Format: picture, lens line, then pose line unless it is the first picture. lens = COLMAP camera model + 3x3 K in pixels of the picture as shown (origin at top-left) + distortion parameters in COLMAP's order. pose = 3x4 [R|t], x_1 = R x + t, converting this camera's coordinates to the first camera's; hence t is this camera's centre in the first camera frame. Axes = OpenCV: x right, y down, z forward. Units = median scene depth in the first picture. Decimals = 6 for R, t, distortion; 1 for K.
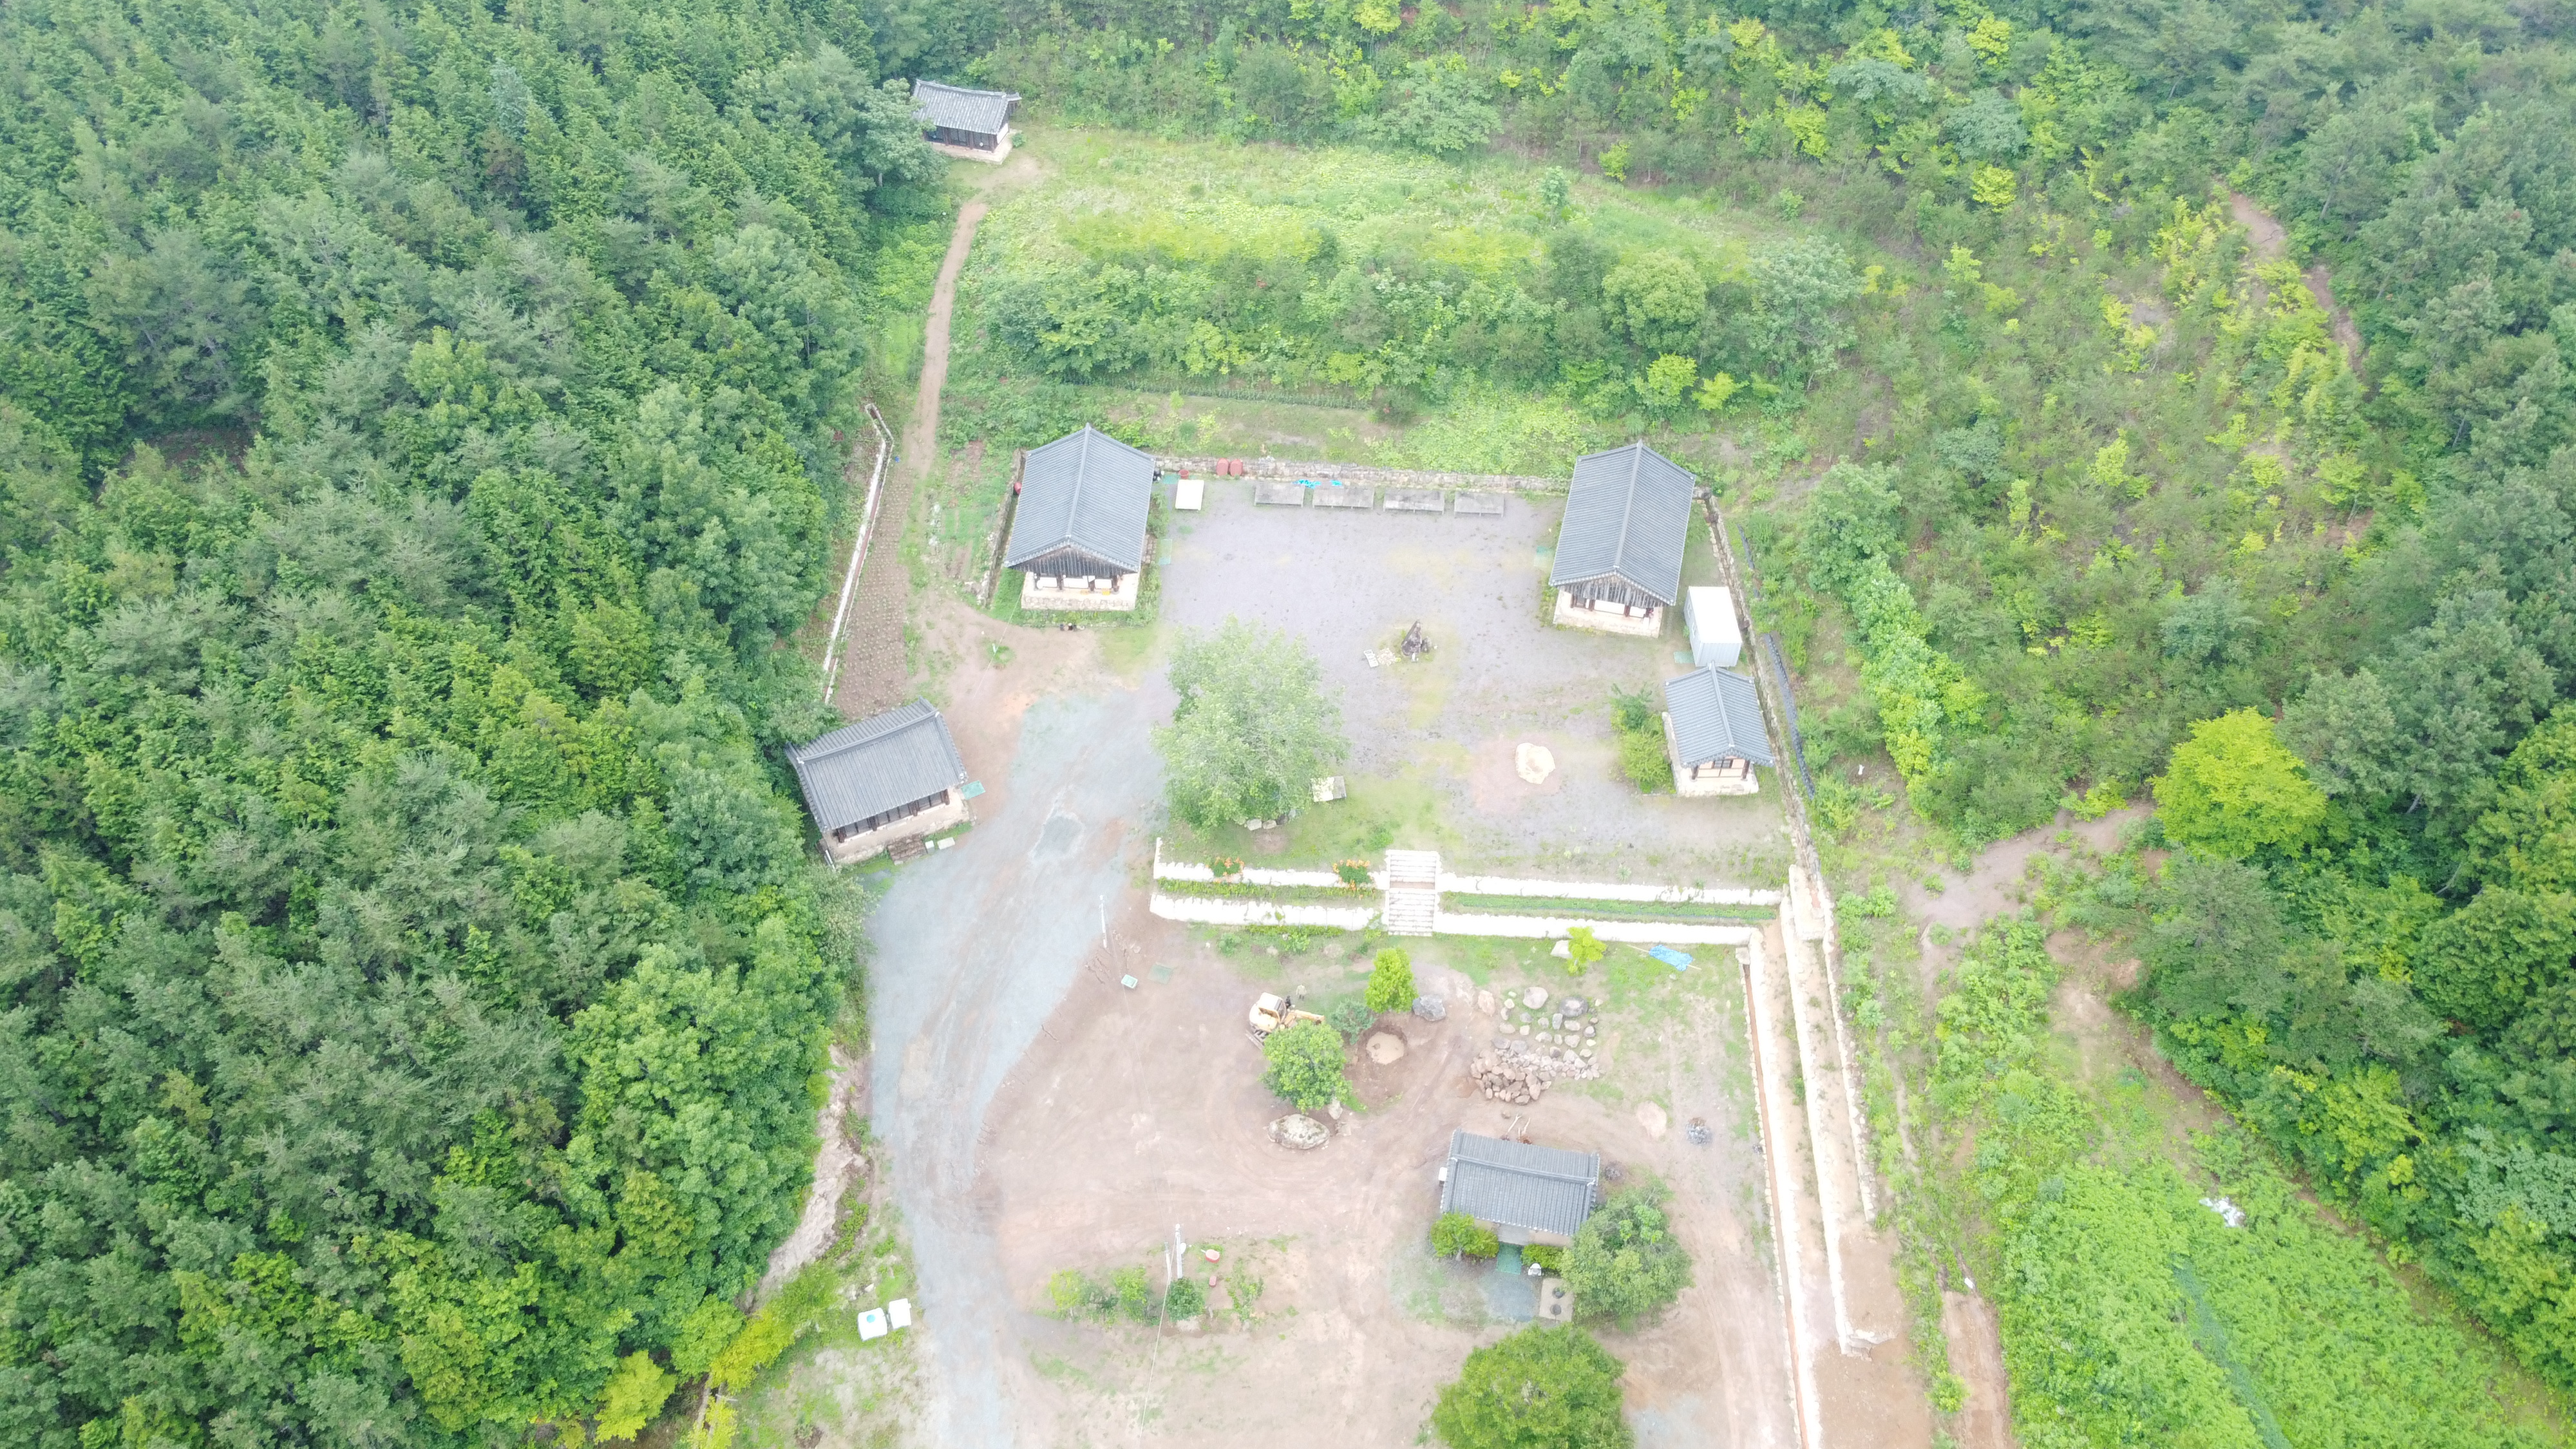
lens RADIAL K [[1975.4, 0, 1288.0], [0, 1975.4, 724.5], [0, 0, 1]] dist [-0.009148, -0.000946]
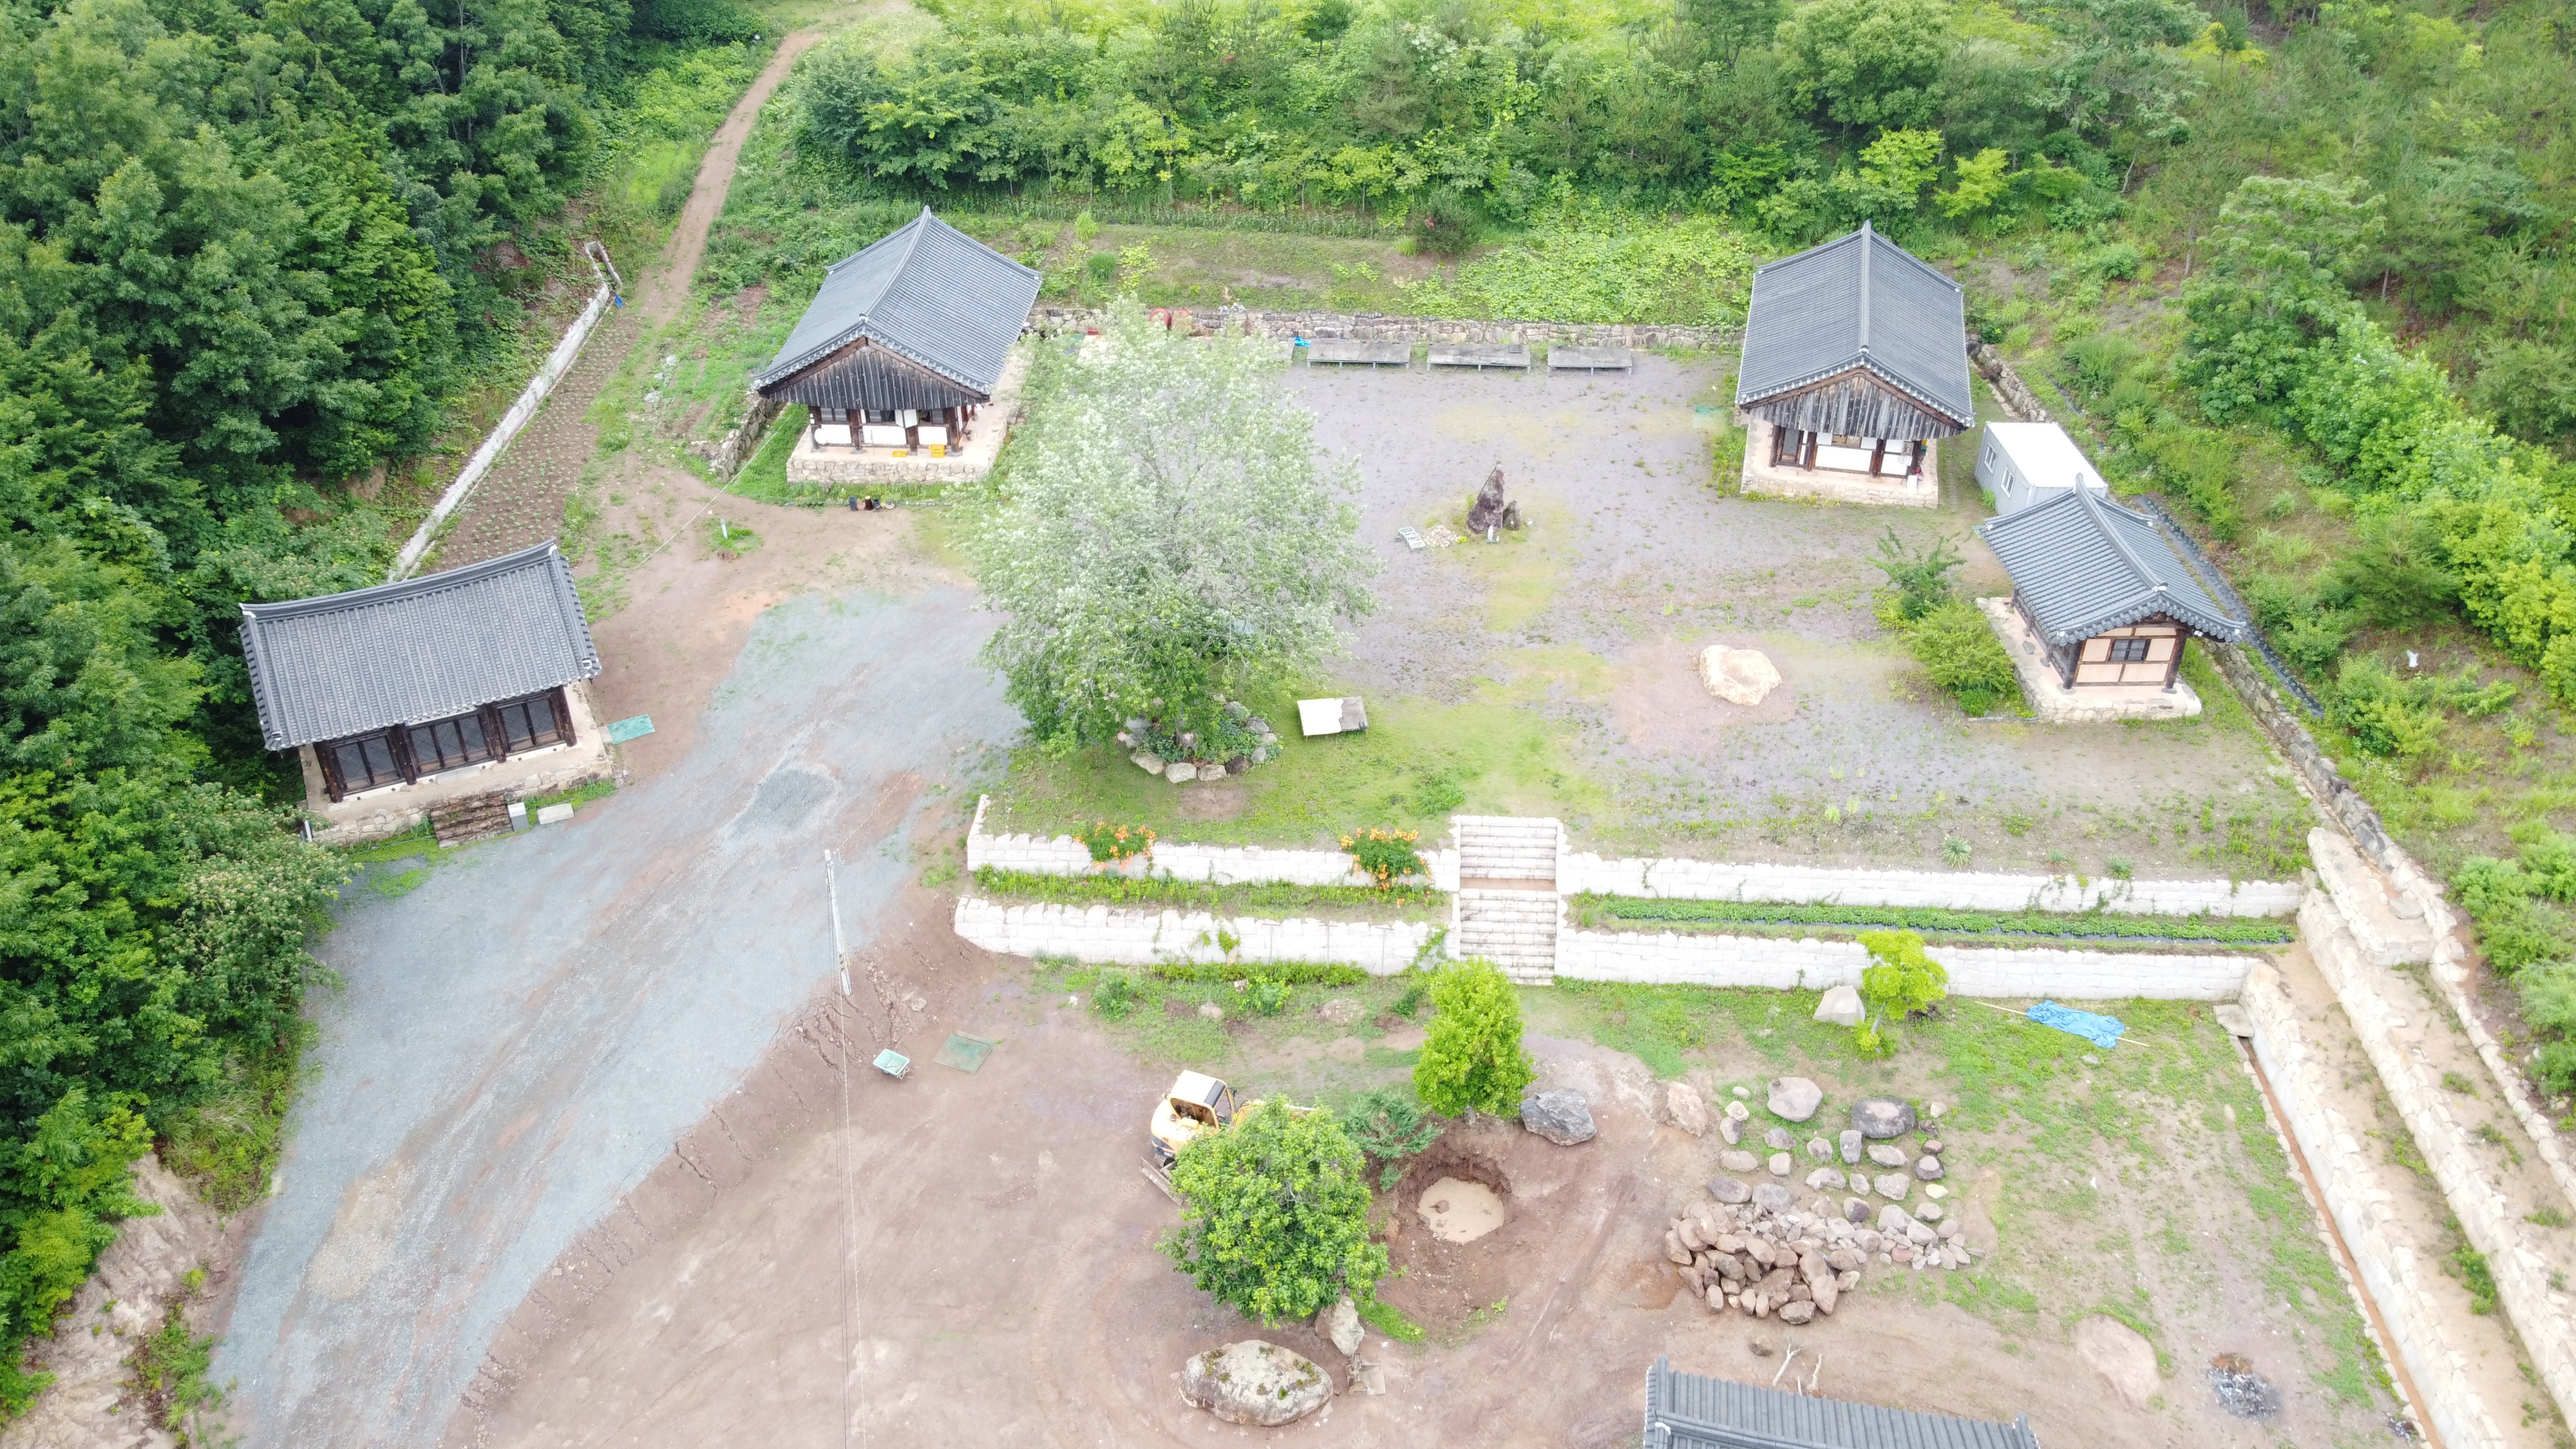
lens RADIAL K [[1975.4, 0, 1288.0], [0, 1975.4, 724.5], [0, 0, 1]] dist [-0.009148, -0.000946]
pose [[0.999964, 0.001564, -0.008309, 0.013807], [-0.003474, 0.971972, -0.235073, 0.157305], [0.007709, 0.235093, 0.971942, 0.530566]]
